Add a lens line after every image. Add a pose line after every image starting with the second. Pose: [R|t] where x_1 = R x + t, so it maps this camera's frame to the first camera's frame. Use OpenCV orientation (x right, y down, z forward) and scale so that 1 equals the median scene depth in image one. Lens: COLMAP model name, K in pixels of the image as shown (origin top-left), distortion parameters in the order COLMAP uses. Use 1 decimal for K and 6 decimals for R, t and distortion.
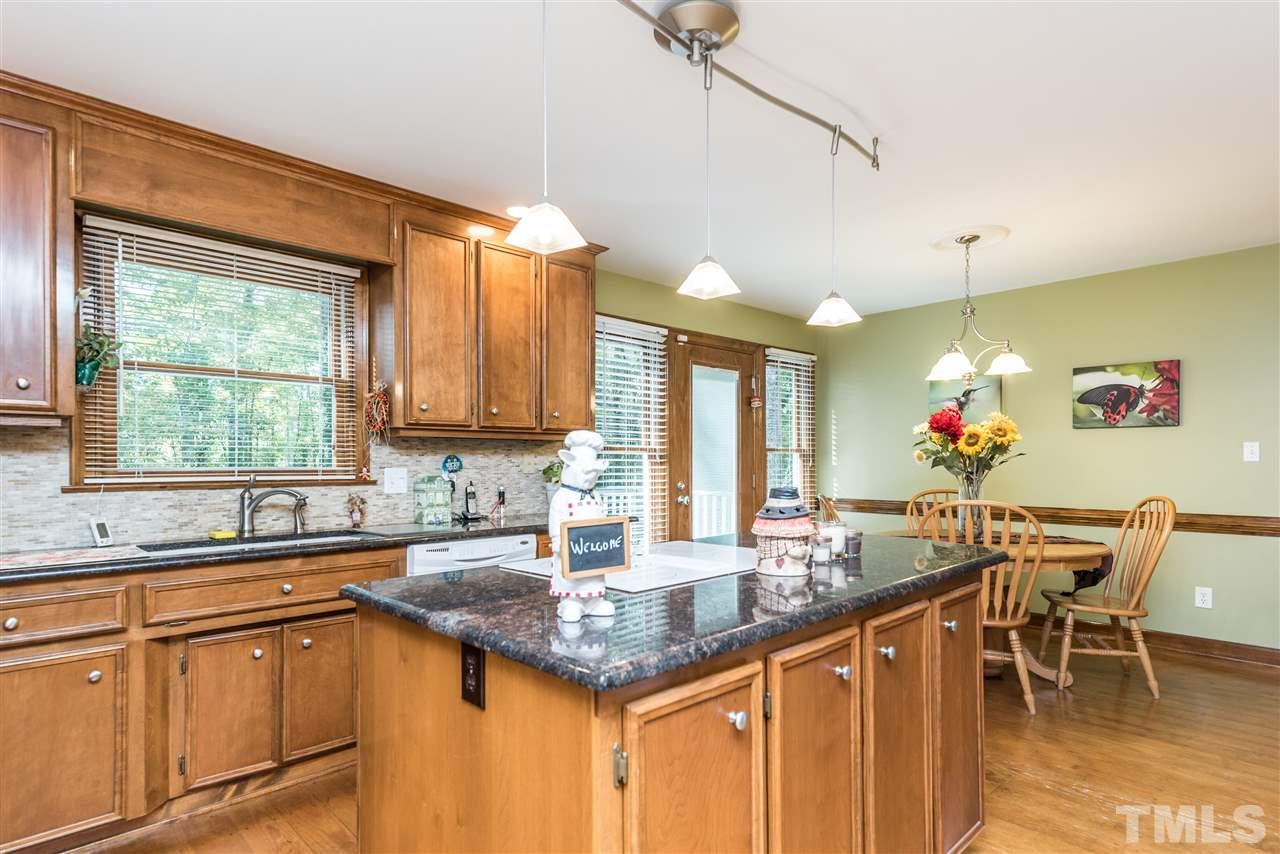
lens RADIAL K [[635.3, 0, 649.2], [0, 635.3, 461.1], [0, 0, 1]] dist [-0.002723, -0.000423]
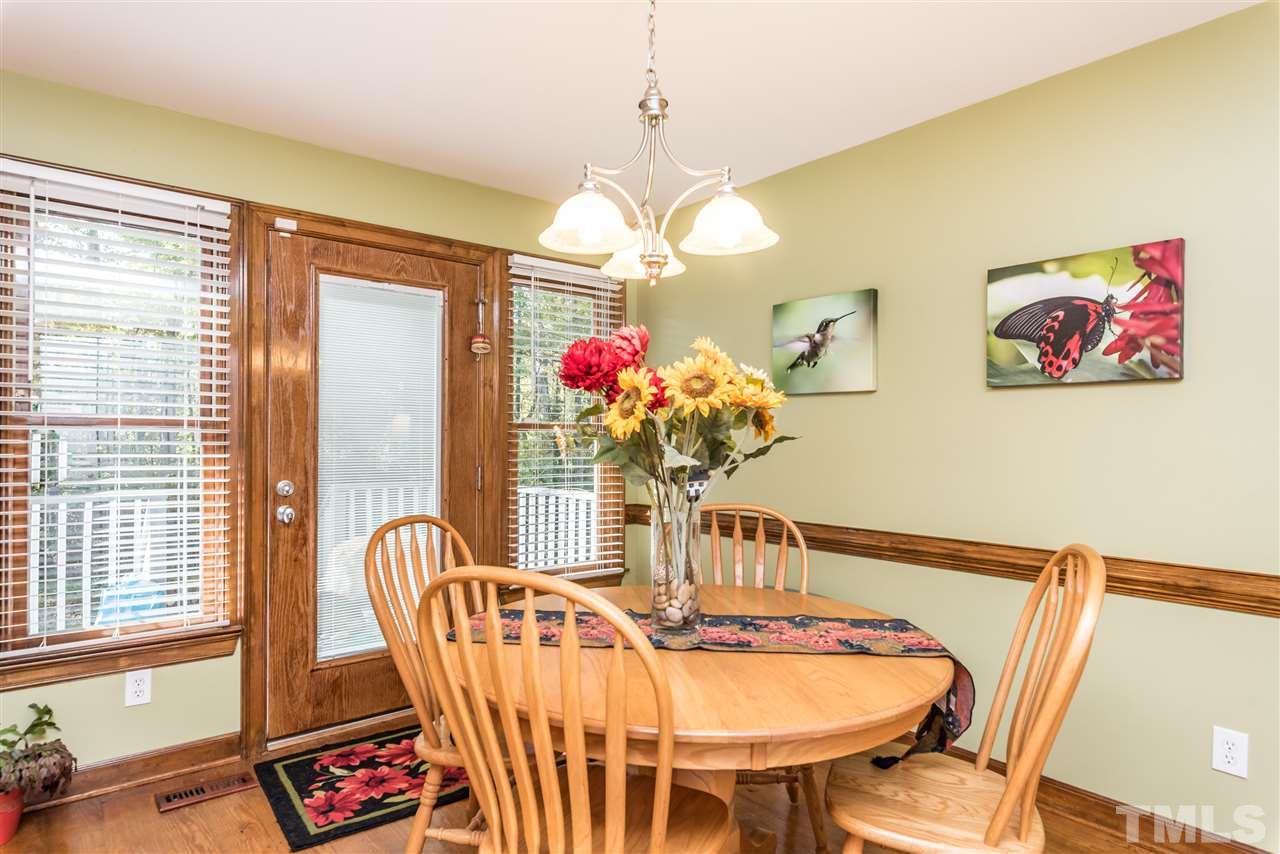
lens RADIAL K [[730.6, 0, 637.8], [0, 730.6, 439.0], [0, 0, 1]] dist [0.000791, -0.001423]
pose [[0.998541, 0.007645, -0.053450, 0.436925], [-0.007734, 0.999969, -0.001458, -0.007318], [0.053437, 0.001869, 0.998569, 0.414050]]
